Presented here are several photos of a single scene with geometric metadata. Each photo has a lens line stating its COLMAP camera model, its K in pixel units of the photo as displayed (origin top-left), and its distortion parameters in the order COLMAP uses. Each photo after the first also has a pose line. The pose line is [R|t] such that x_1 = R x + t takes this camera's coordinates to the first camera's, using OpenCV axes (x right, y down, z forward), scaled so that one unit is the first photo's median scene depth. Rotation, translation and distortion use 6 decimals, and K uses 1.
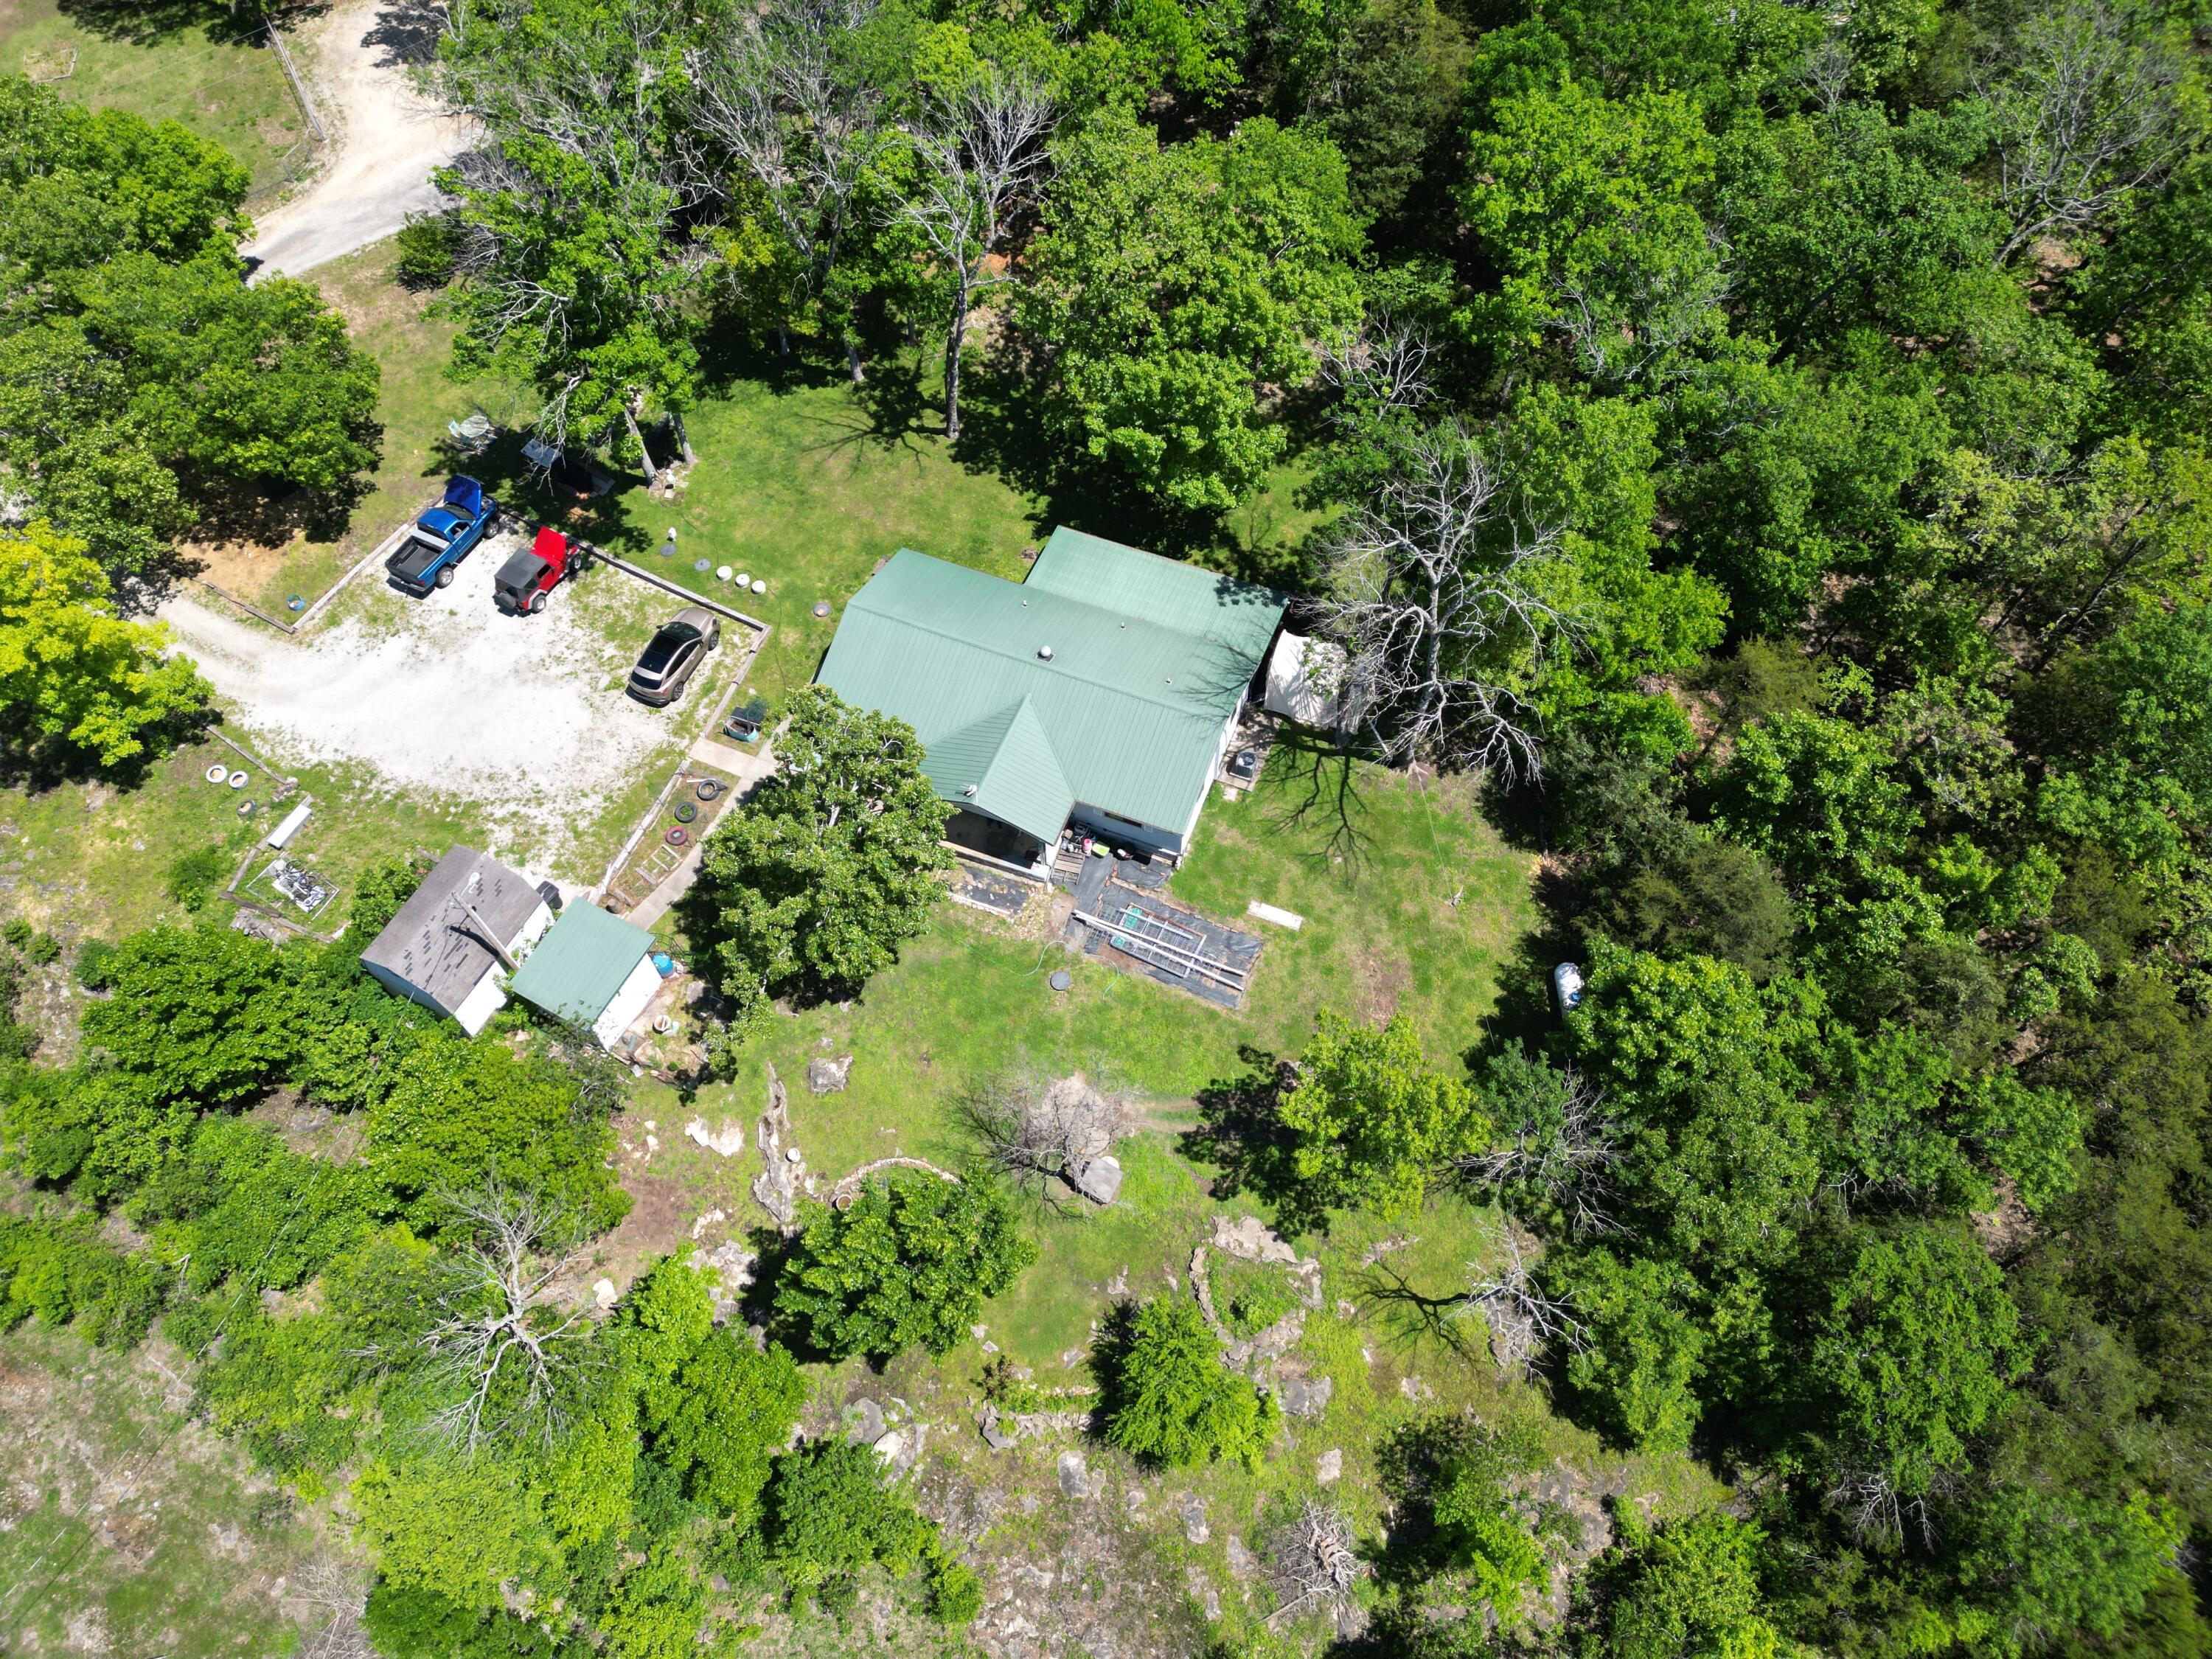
lens RADIAL K [[1549.2, 0, 1101.4], [0, 1549.2, 825.6], [0, 0, 1]] dist [0.077866, -0.056091]
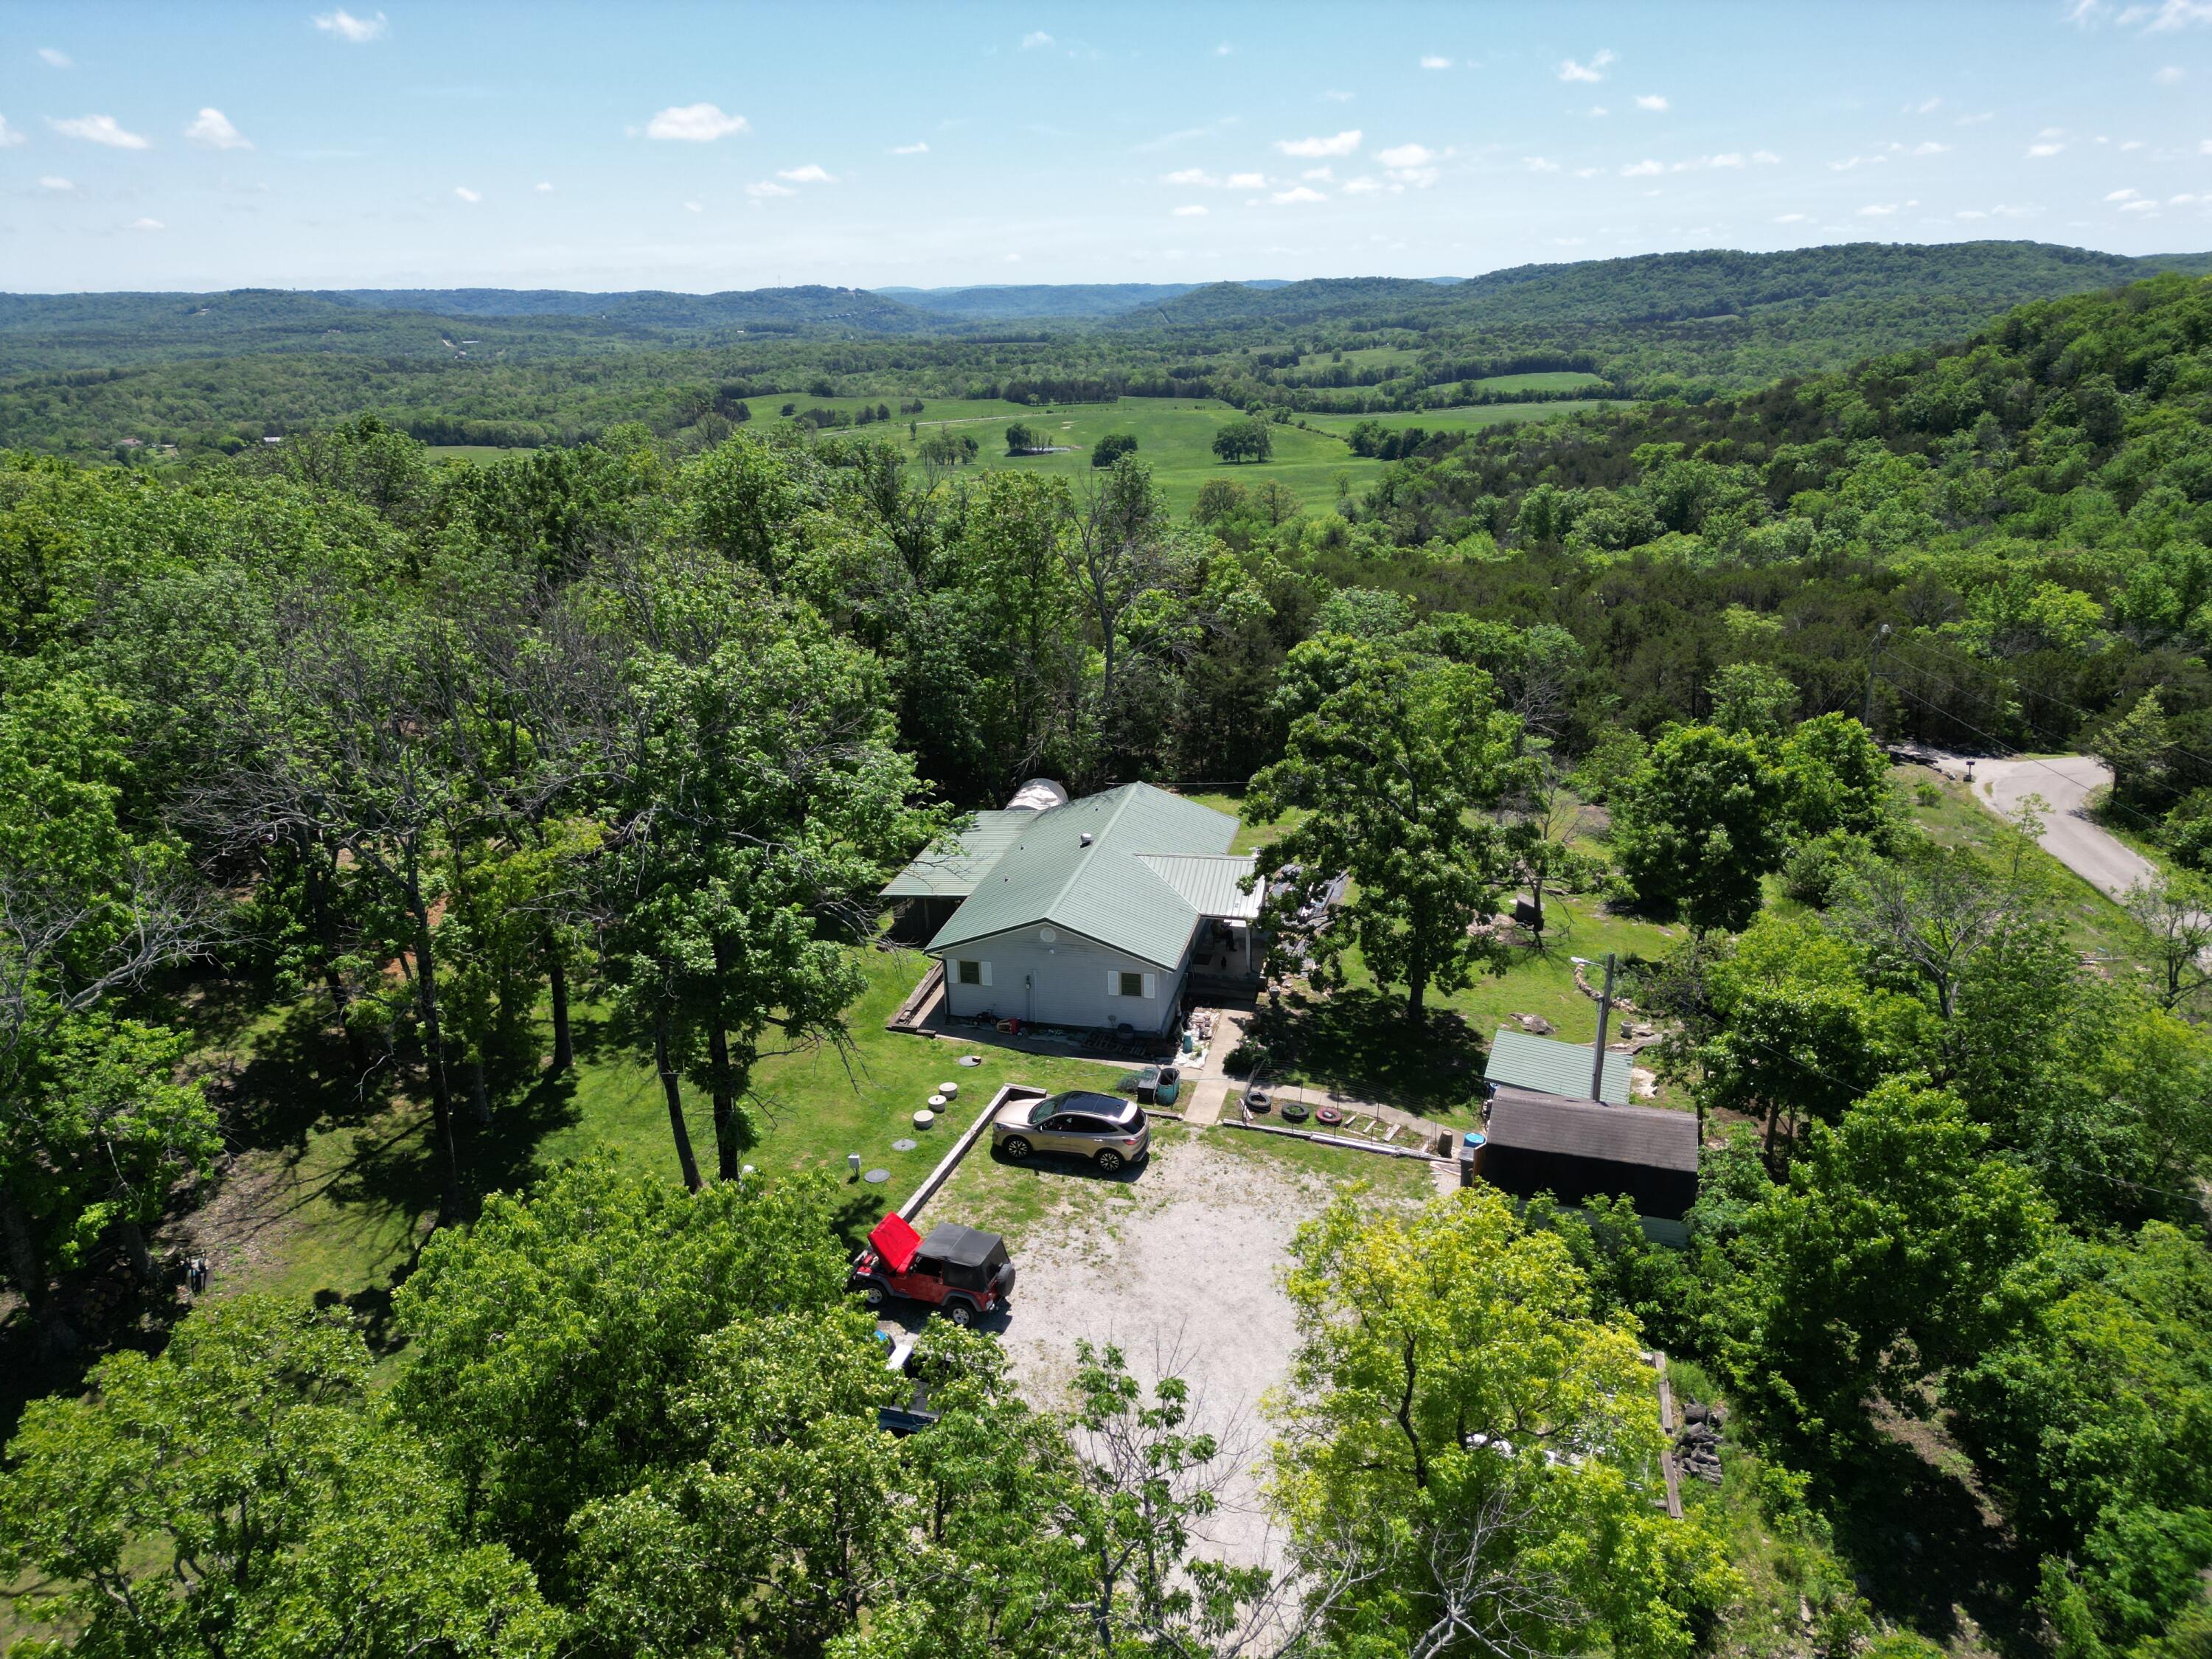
lens RADIAL K [[1549.2, 0, 1091.9], [0, 1549.2, 838.6], [0, 0, 1]] dist [0.077866, -0.056091]
pose [[-0.146255, -0.317759, 0.936824, -1.038773], [0.860122, 0.426958, 0.279099, -0.414687], [-0.488671, 0.846603, 0.210867, 0.841323]]
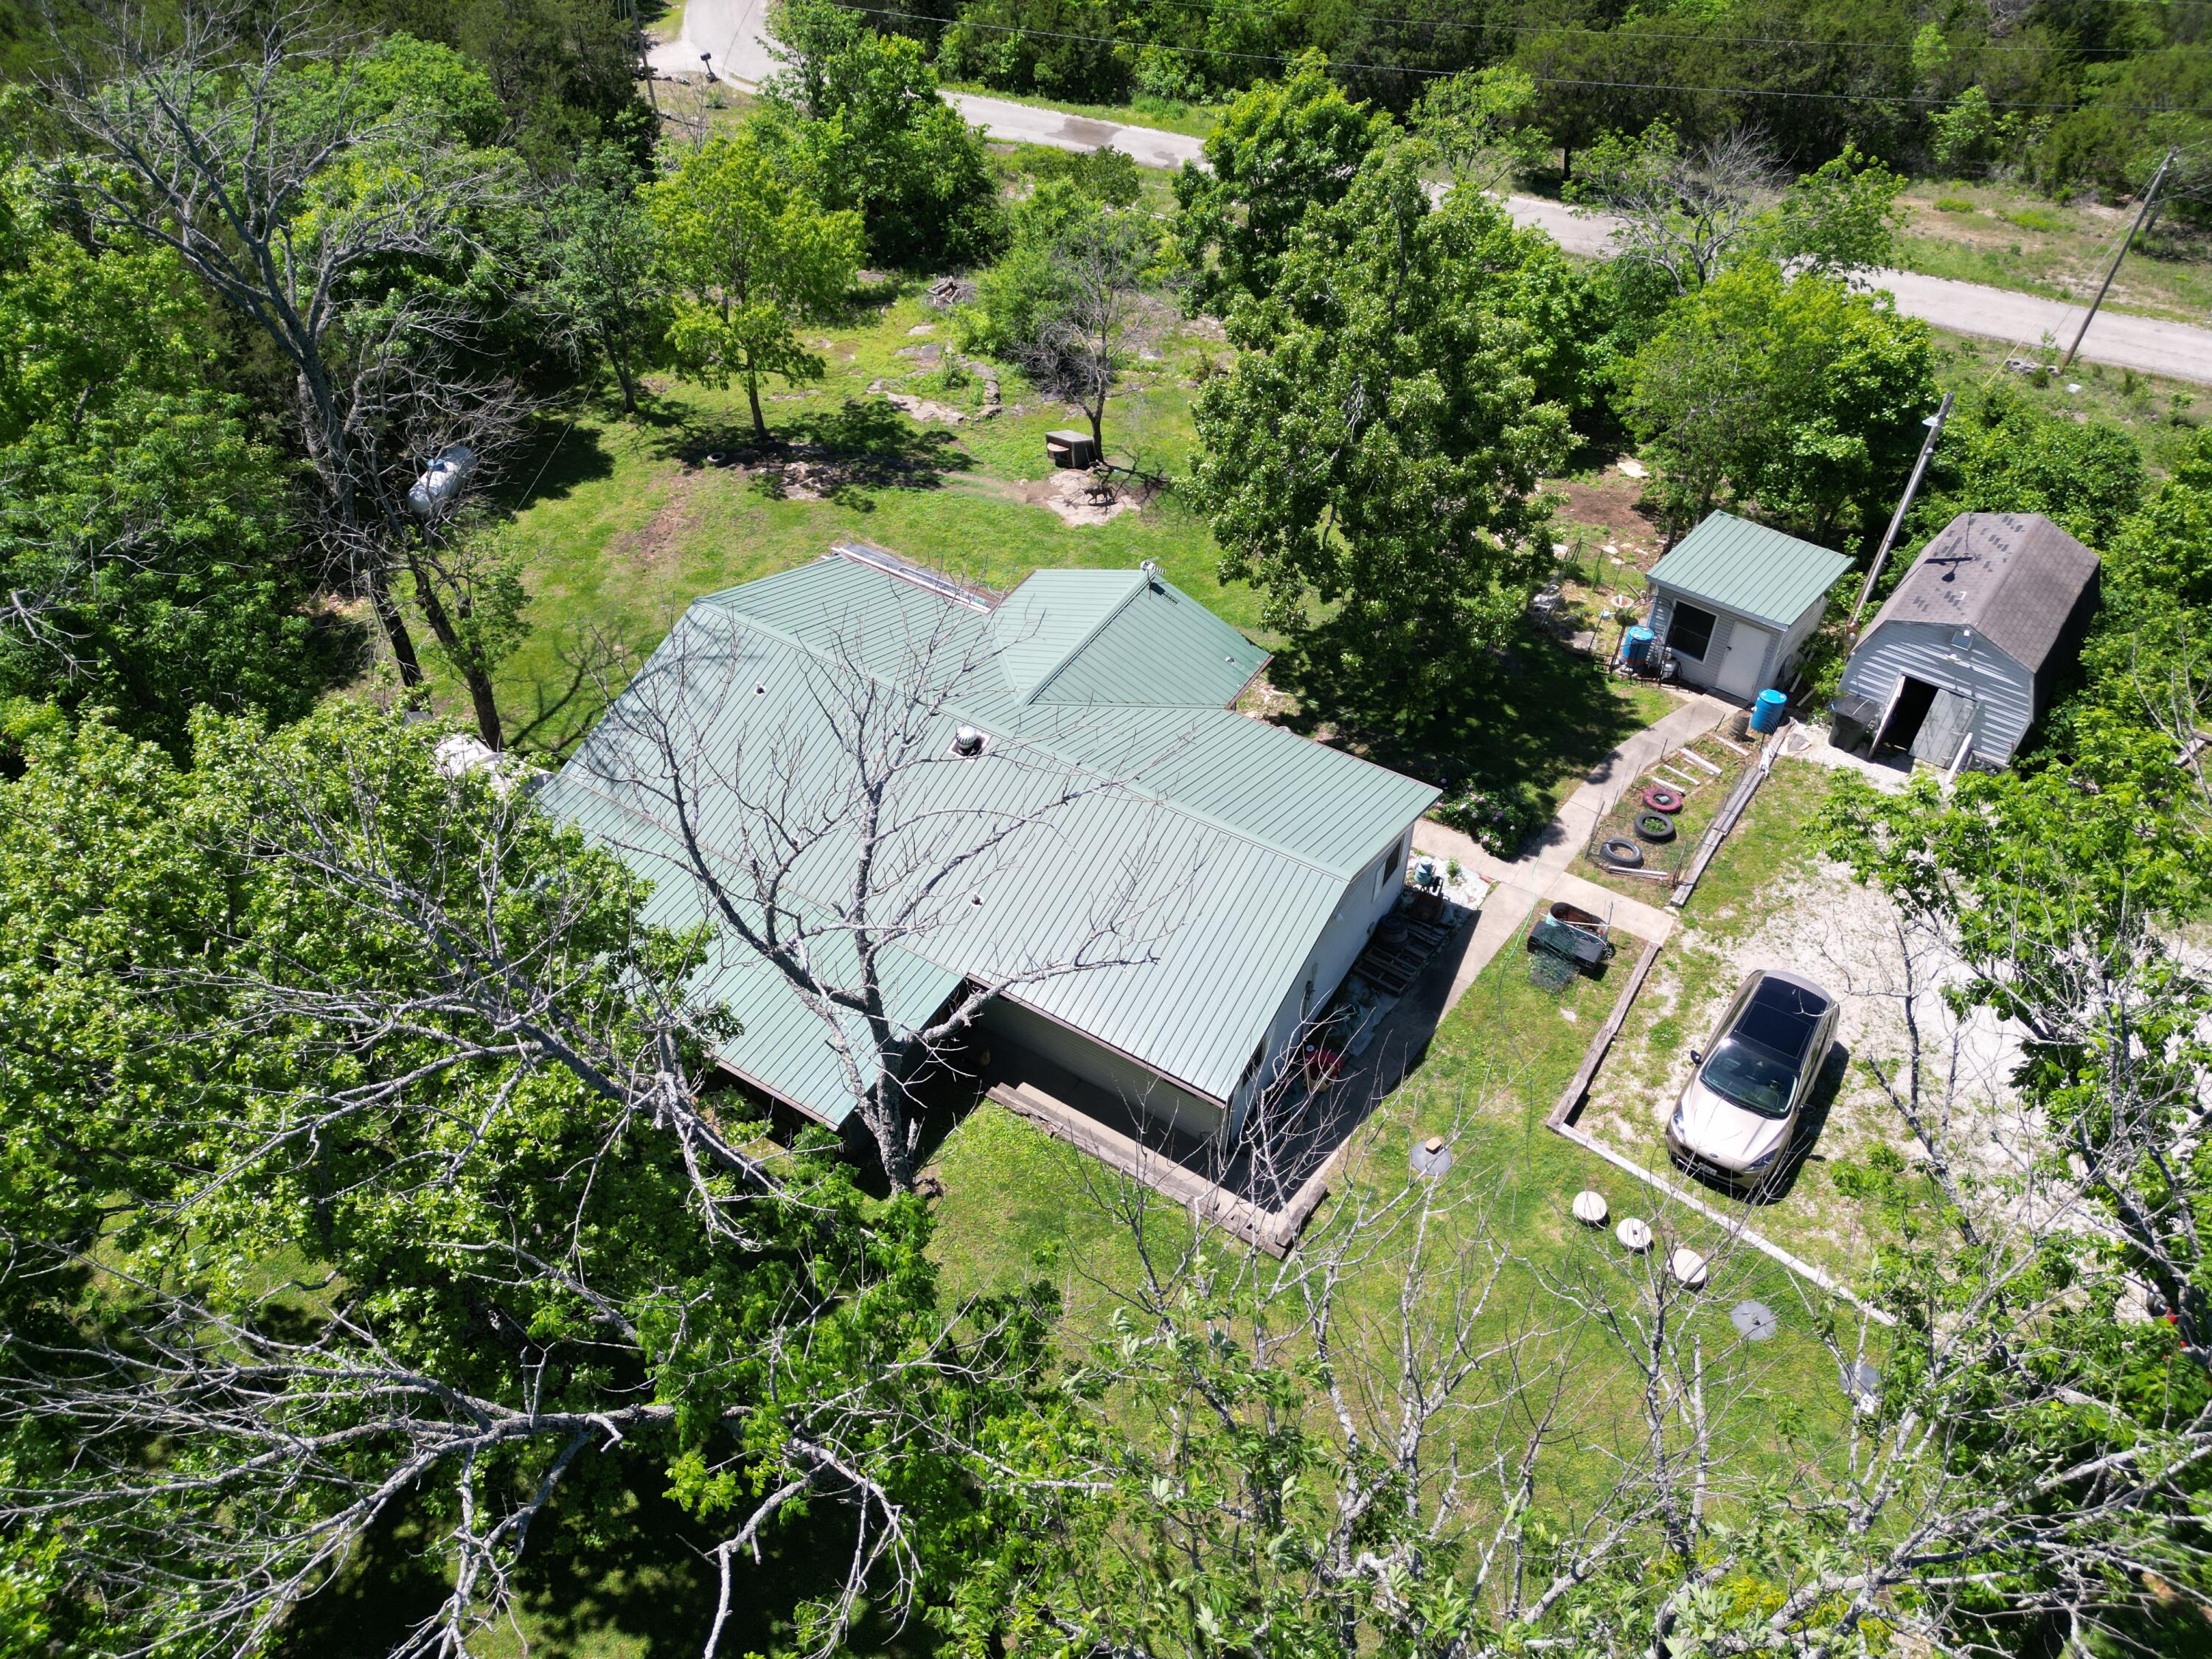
lens RADIAL K [[1549.2, 0, 1104.5], [0, 1549.2, 822.6], [0, 0, 1]] dist [0.077866, -0.056091]
pose [[-0.983025, -0.114377, 0.143456, -0.164736], [0.167726, -0.243318, 0.955335, -0.645667], [-0.074363, 0.963179, 0.258371, 0.950869]]
